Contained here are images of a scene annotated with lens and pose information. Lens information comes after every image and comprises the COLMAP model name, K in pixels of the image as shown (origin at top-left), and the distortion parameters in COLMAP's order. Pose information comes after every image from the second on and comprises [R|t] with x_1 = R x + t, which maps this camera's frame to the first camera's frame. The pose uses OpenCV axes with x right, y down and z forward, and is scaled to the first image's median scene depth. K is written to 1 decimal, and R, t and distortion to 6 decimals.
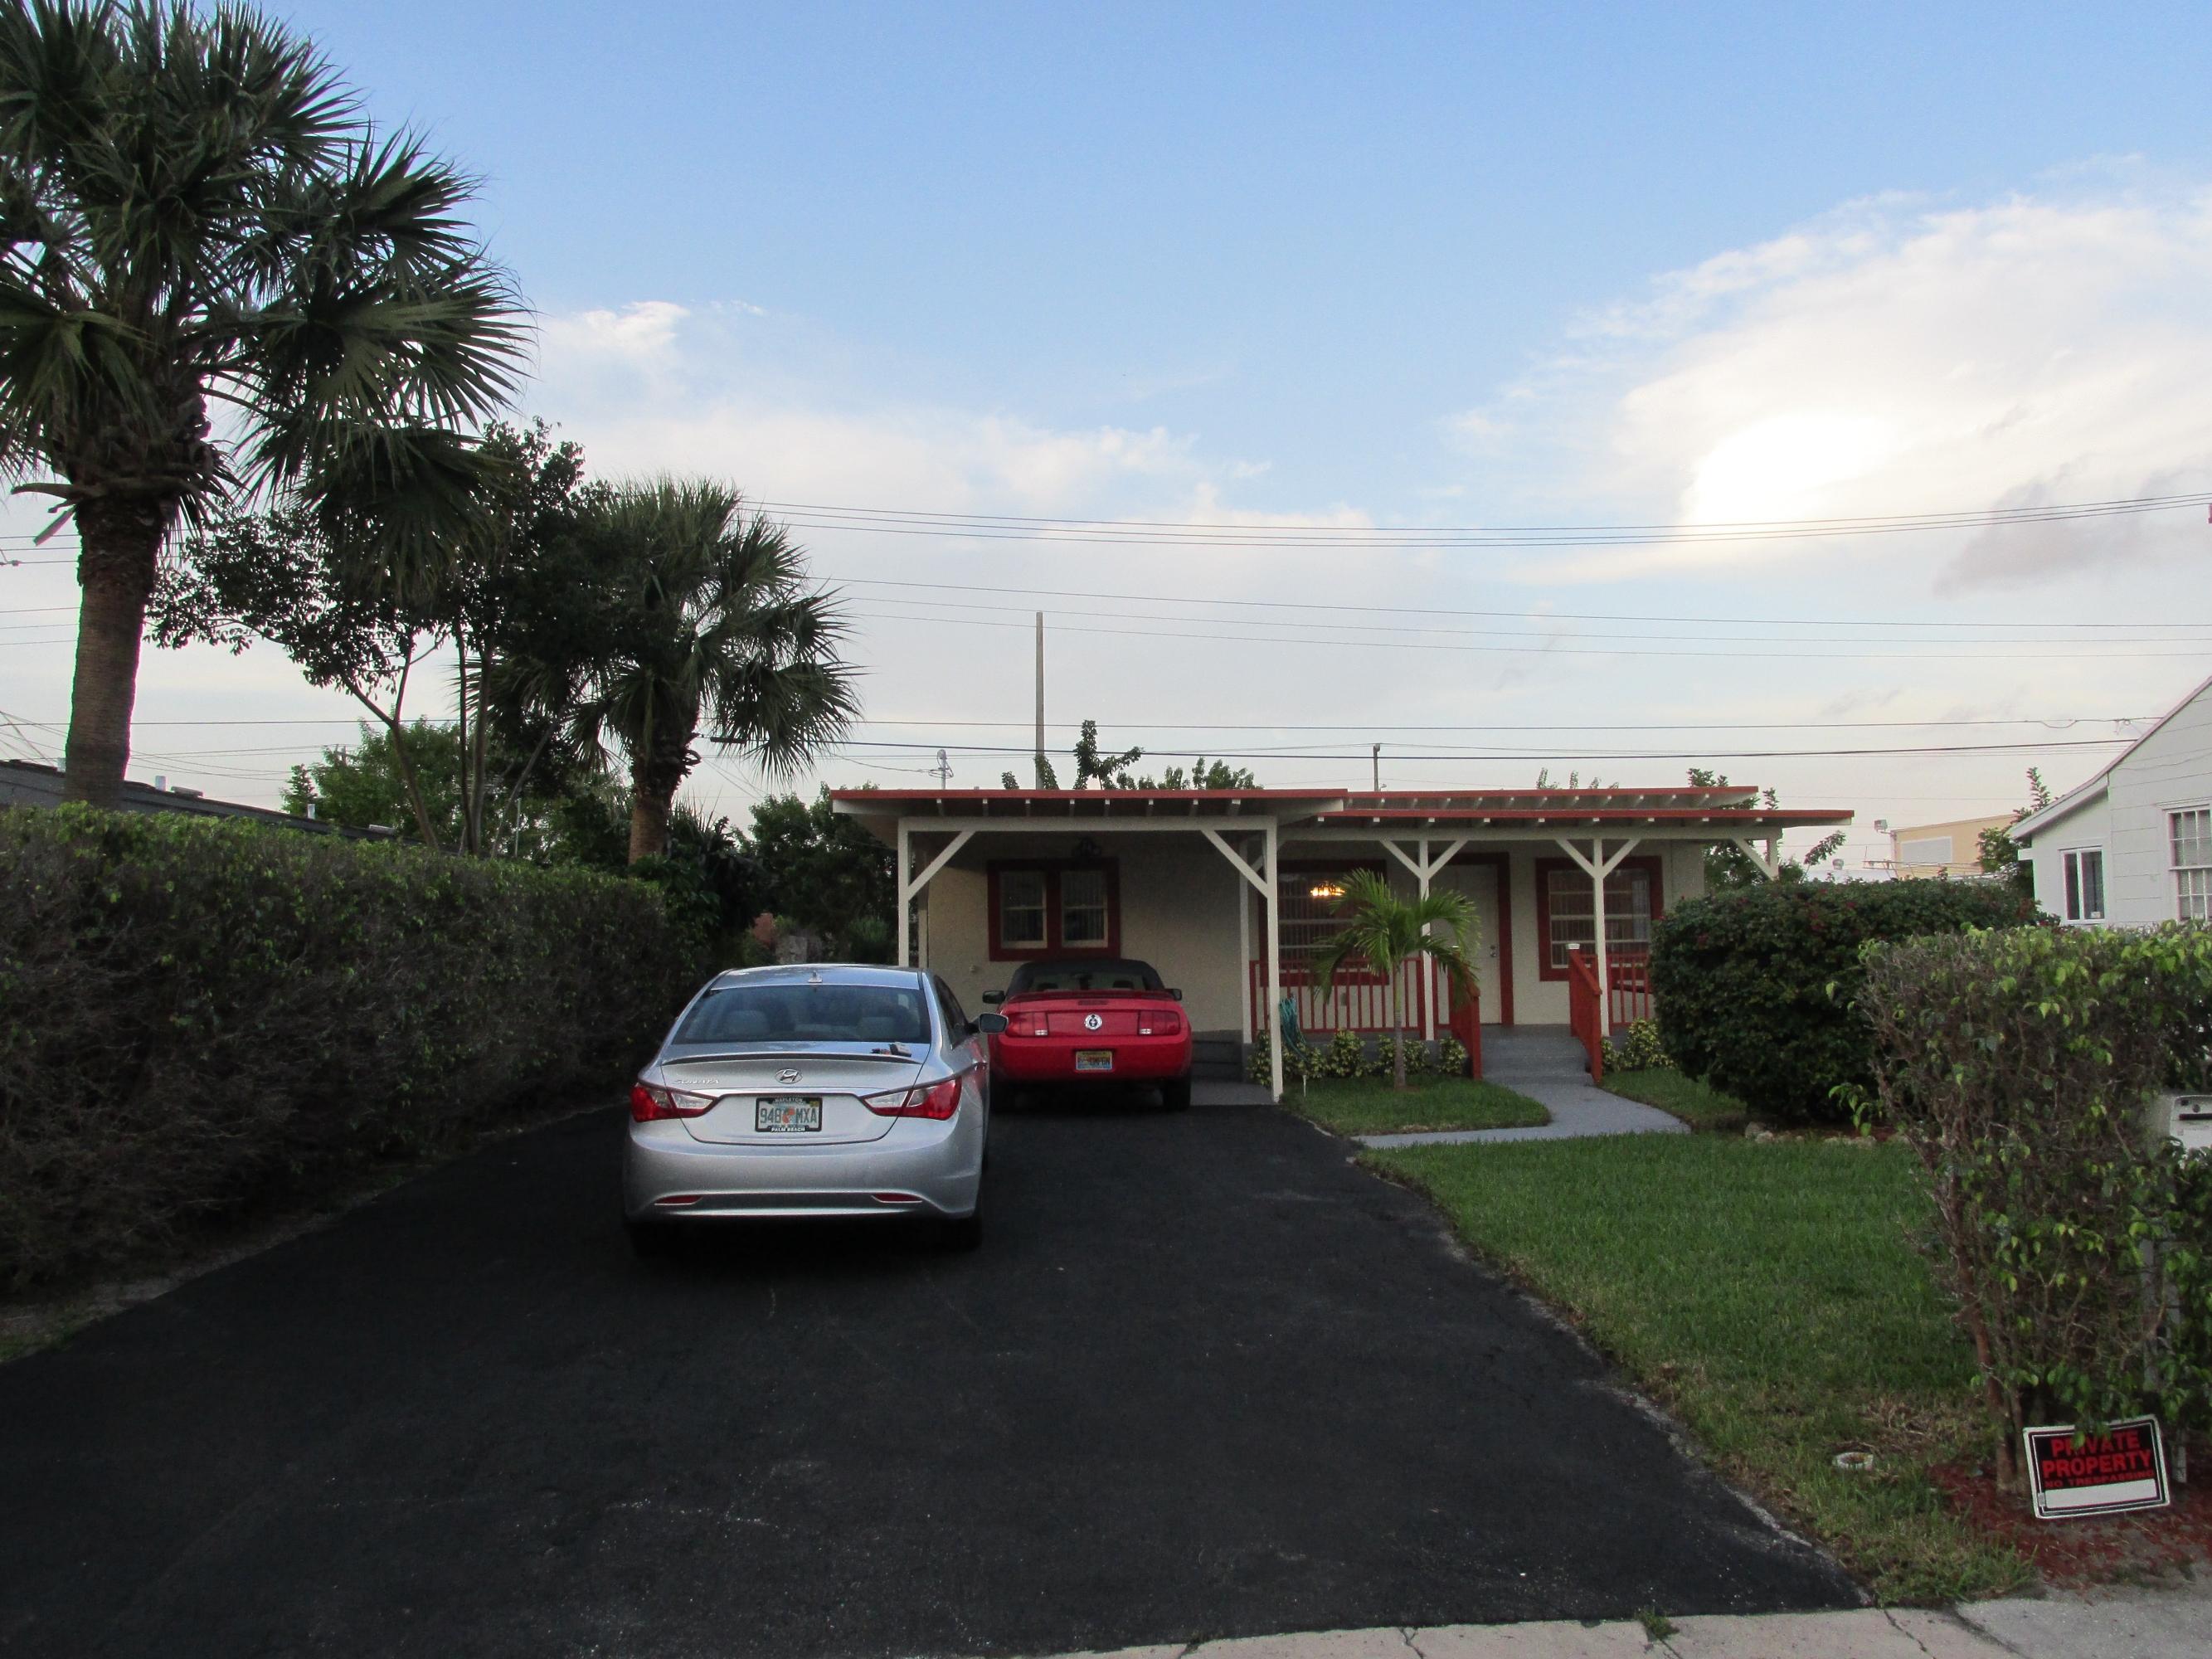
lens RADIAL K [[1849.2, 0, 1107.4], [0, 1849.2, 804.1], [0, 0, 1]] dist [-0.023238, 0.008547]
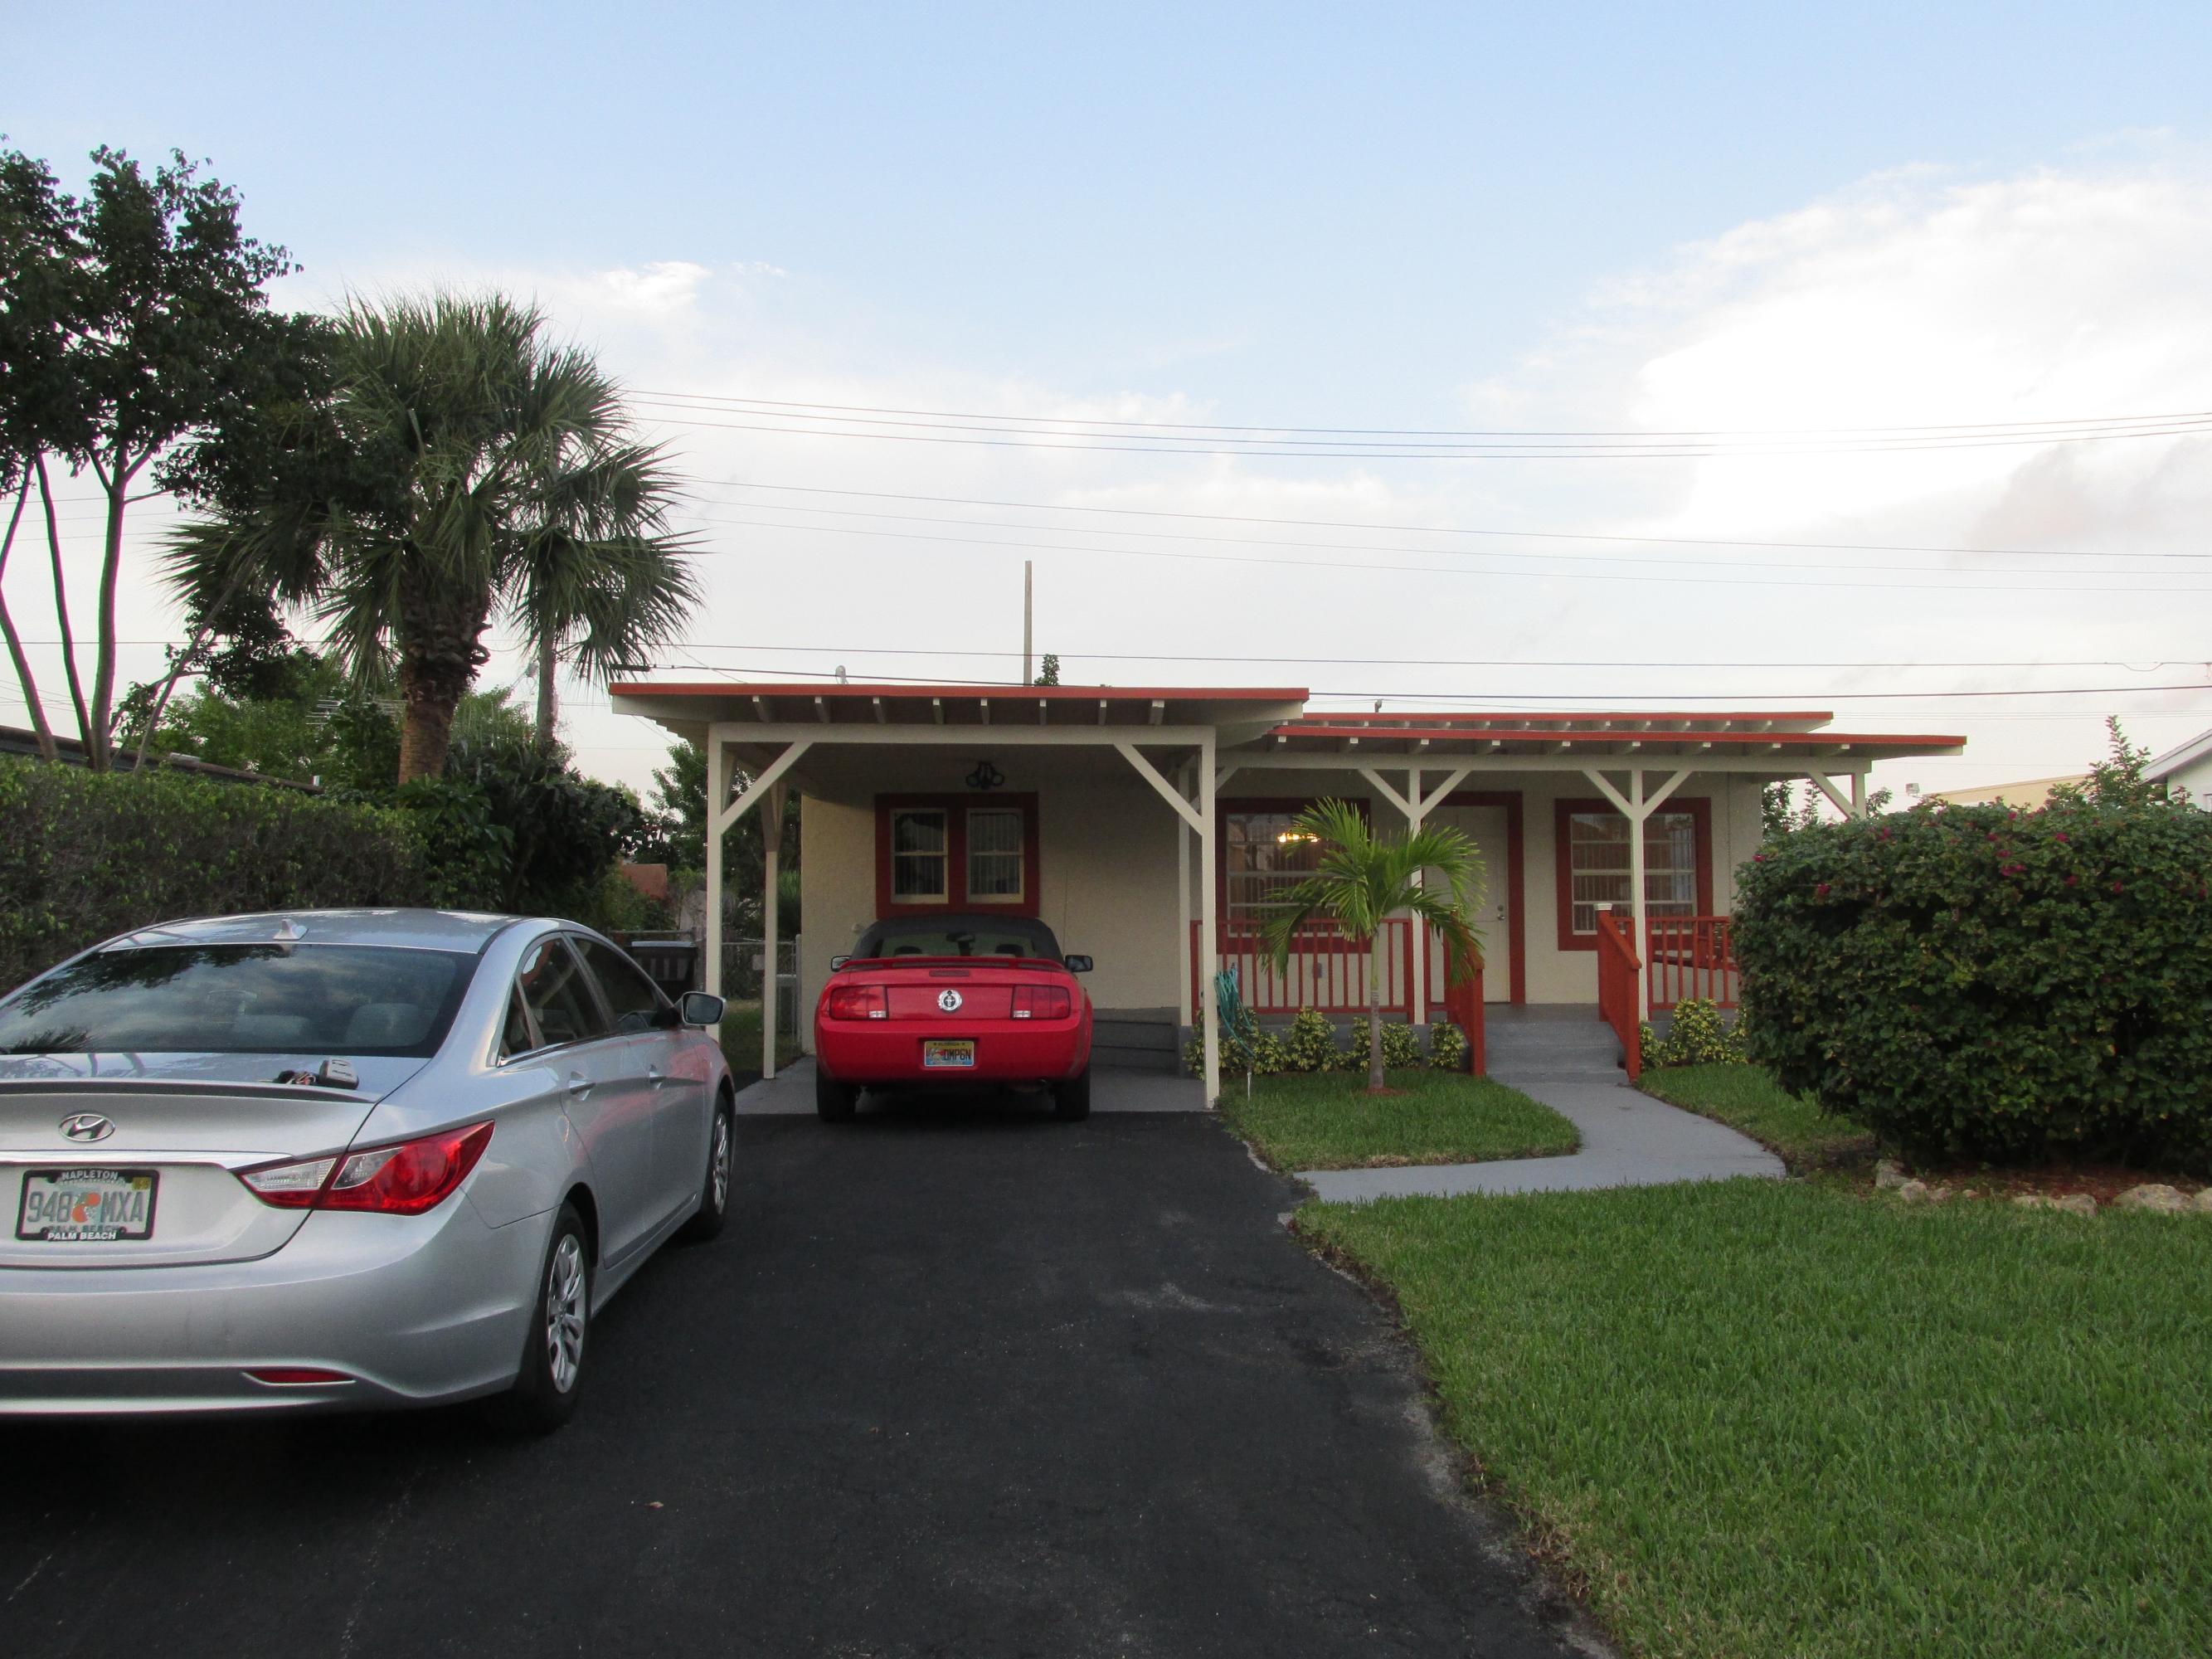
lens RADIAL K [[1849.2, 0, 1106.9], [0, 1849.2, 830.5], [0, 0, 1]] dist [-0.023238, 0.008547]
pose [[0.999952, 0.009207, -0.003441, 0.048685], [-0.009089, 0.999416, 0.032929, 0.023351], [0.003742, -0.032896, 0.999452, 0.242142]]
